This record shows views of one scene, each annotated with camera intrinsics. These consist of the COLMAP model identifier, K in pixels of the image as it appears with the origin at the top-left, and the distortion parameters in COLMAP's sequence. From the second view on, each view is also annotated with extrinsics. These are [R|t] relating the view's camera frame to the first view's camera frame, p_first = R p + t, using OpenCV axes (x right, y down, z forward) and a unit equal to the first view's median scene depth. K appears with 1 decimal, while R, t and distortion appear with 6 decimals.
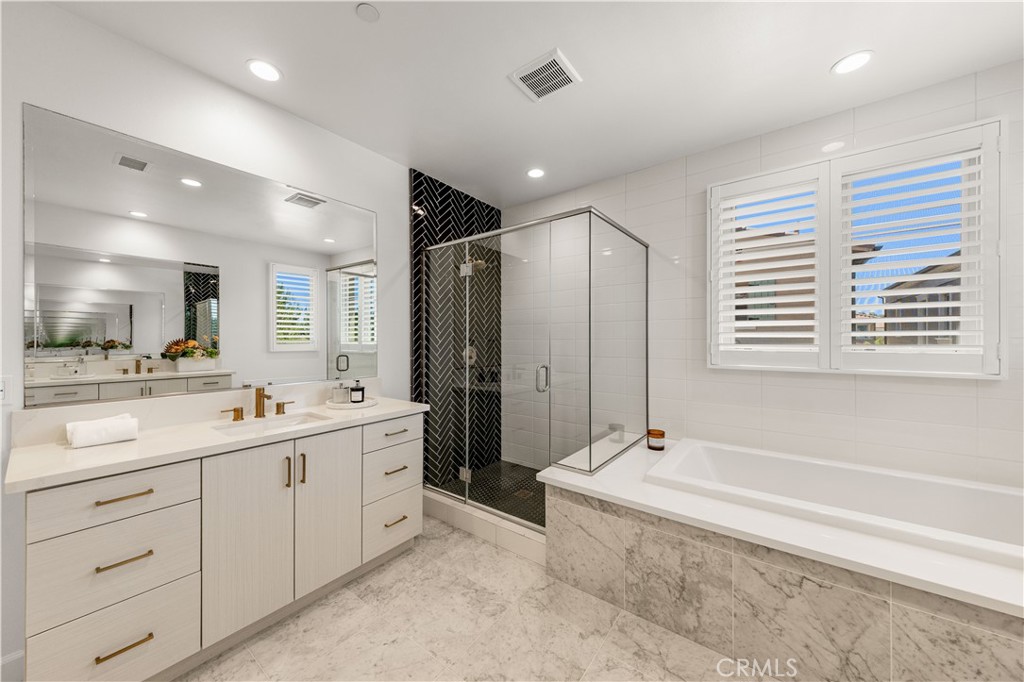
lens RADIAL K [[361.2, 0, 509.6], [0, 361.2, 340.2], [0, 0, 1]] dist [-0.002097, -0.000660]
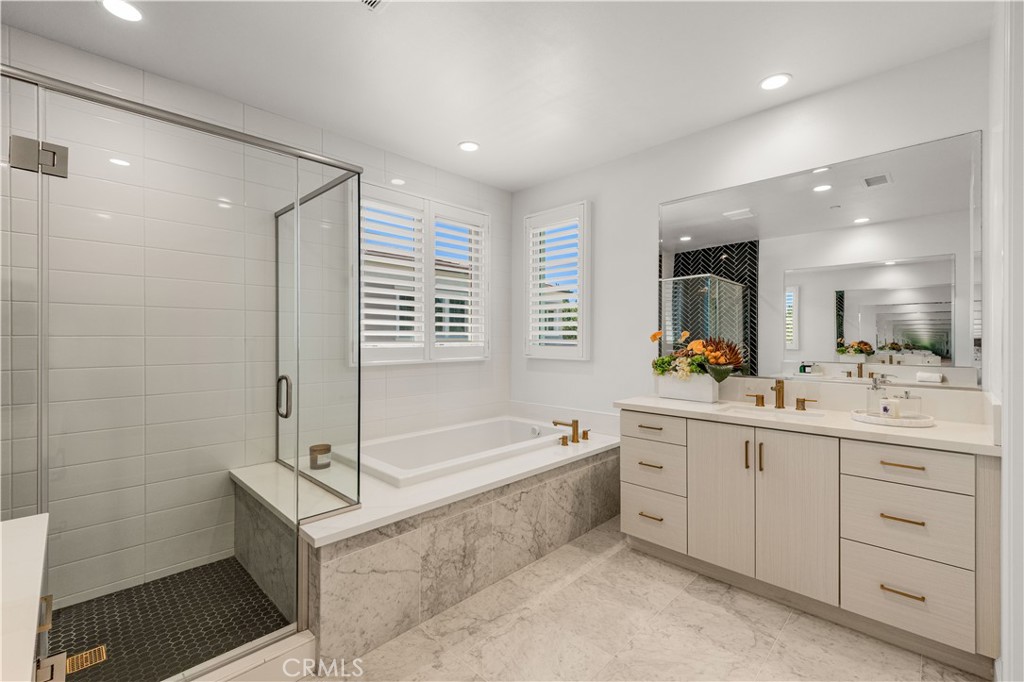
lens RADIAL K [[435.6, 0, 509.9], [0, 435.6, 338.2], [0, 0, 1]] dist [-0.001425, -0.000382]
pose [[0.119766, 0.001581, 0.992801, -0.823555], [0.002040, 0.999996, -0.001838, 0.005766], [-0.992800, 0.002246, 0.119762, 0.664796]]
